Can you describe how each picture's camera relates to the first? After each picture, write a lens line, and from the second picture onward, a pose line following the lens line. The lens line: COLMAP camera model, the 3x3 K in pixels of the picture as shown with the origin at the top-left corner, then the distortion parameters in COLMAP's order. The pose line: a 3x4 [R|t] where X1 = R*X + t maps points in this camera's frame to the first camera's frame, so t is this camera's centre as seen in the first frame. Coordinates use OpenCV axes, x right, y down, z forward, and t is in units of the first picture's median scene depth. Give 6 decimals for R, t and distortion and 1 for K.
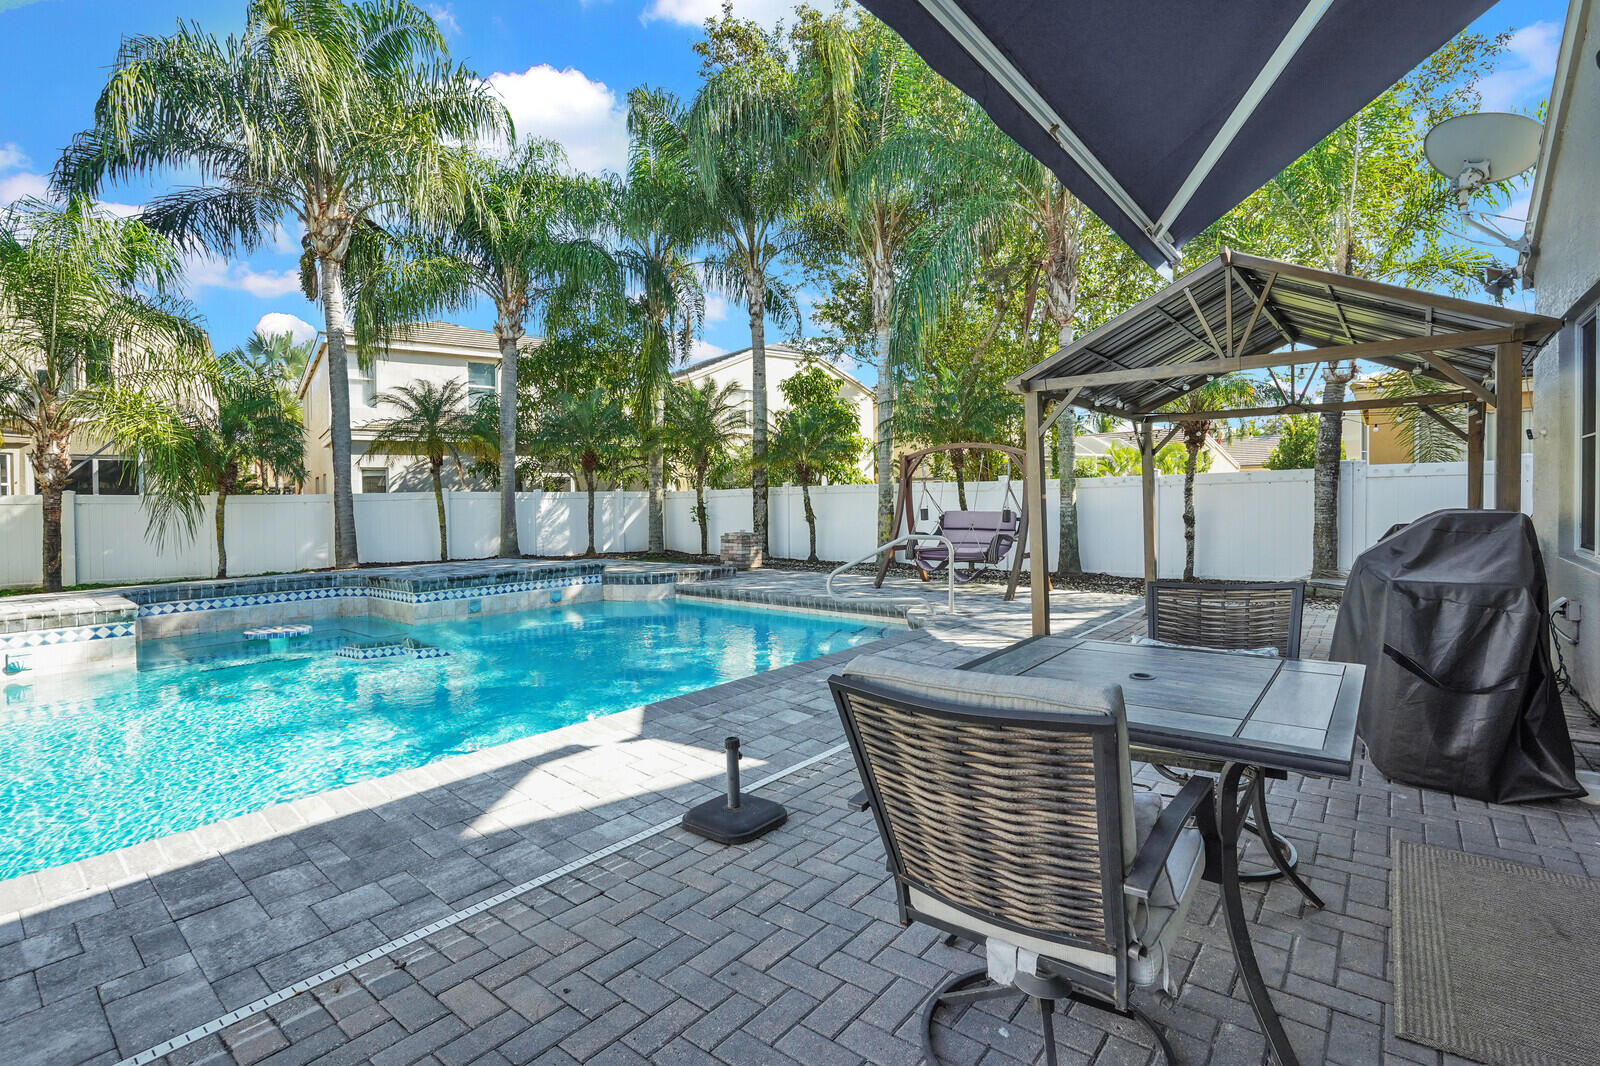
lens RADIAL K [[745.7, 0, 804.3], [0, 745.7, 536.4], [0, 0, 1]] dist [-0.020822, 0.001392]
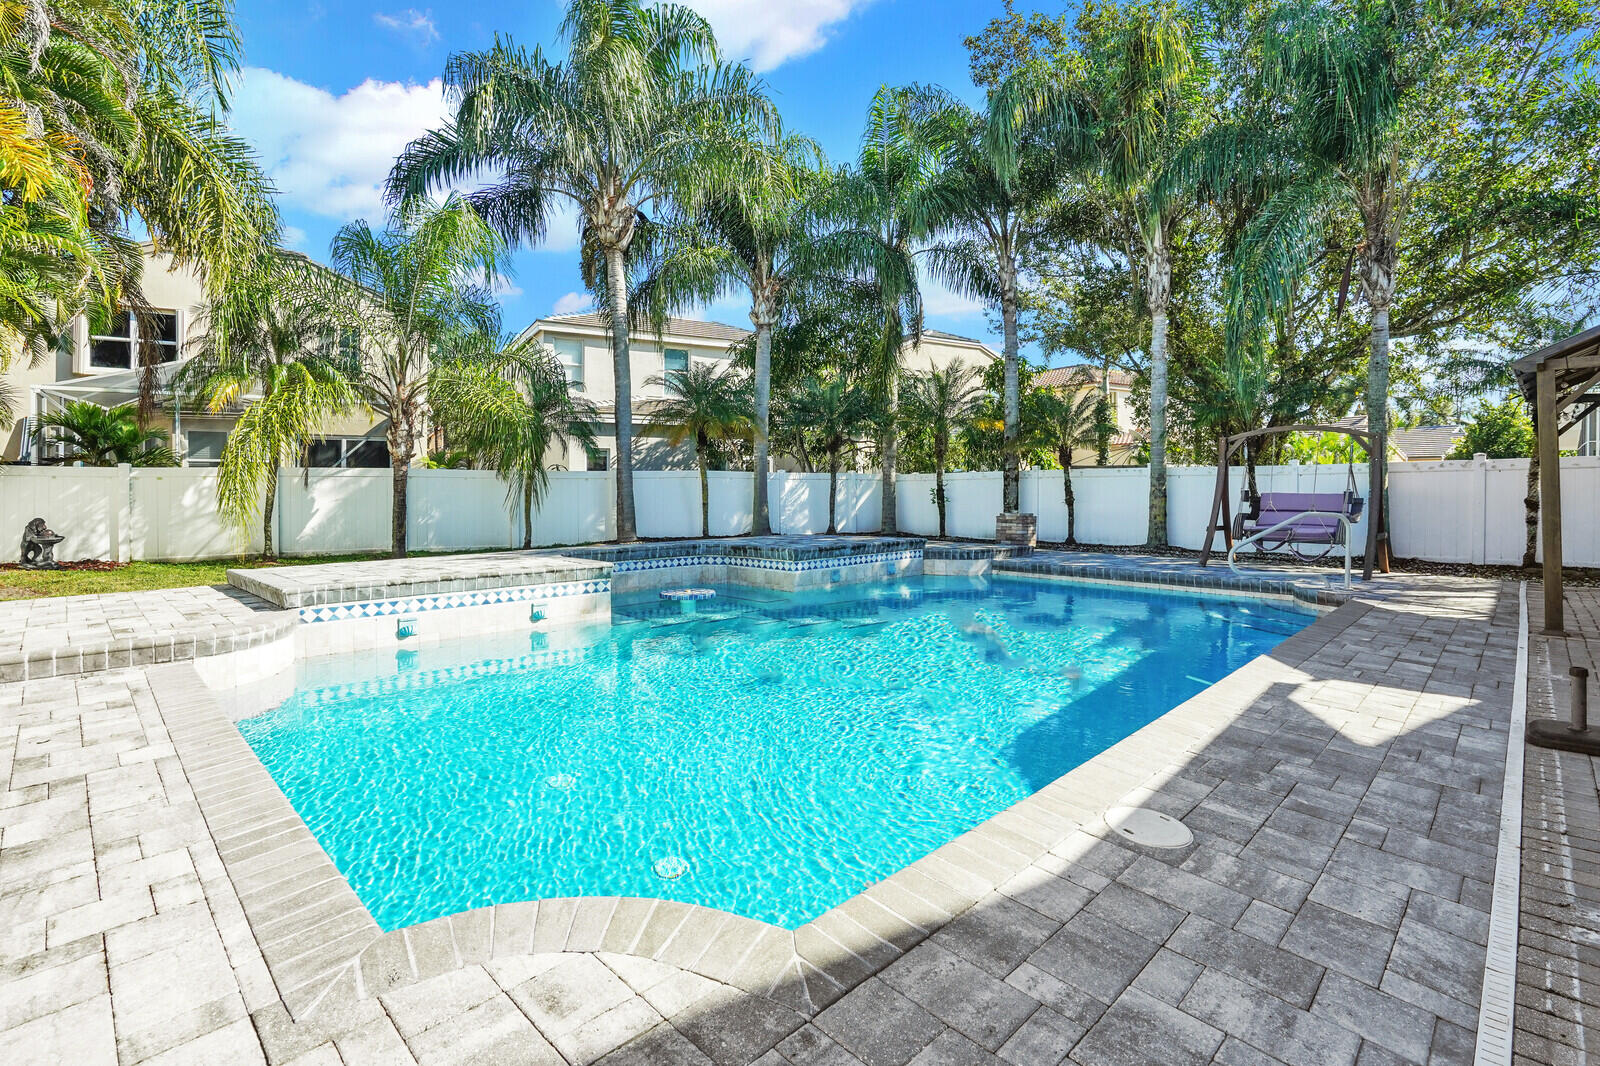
lens RADIAL K [[745.7, 0, 799.6], [0, 745.7, 529.4], [0, 0, 1]] dist [-0.020822, 0.001392]
pose [[0.994786, 0.016698, -0.100606, -0.312252], [-0.016109, 0.999848, 0.006664, 0.017213], [0.100702, -0.005009, 0.994904, -0.060160]]
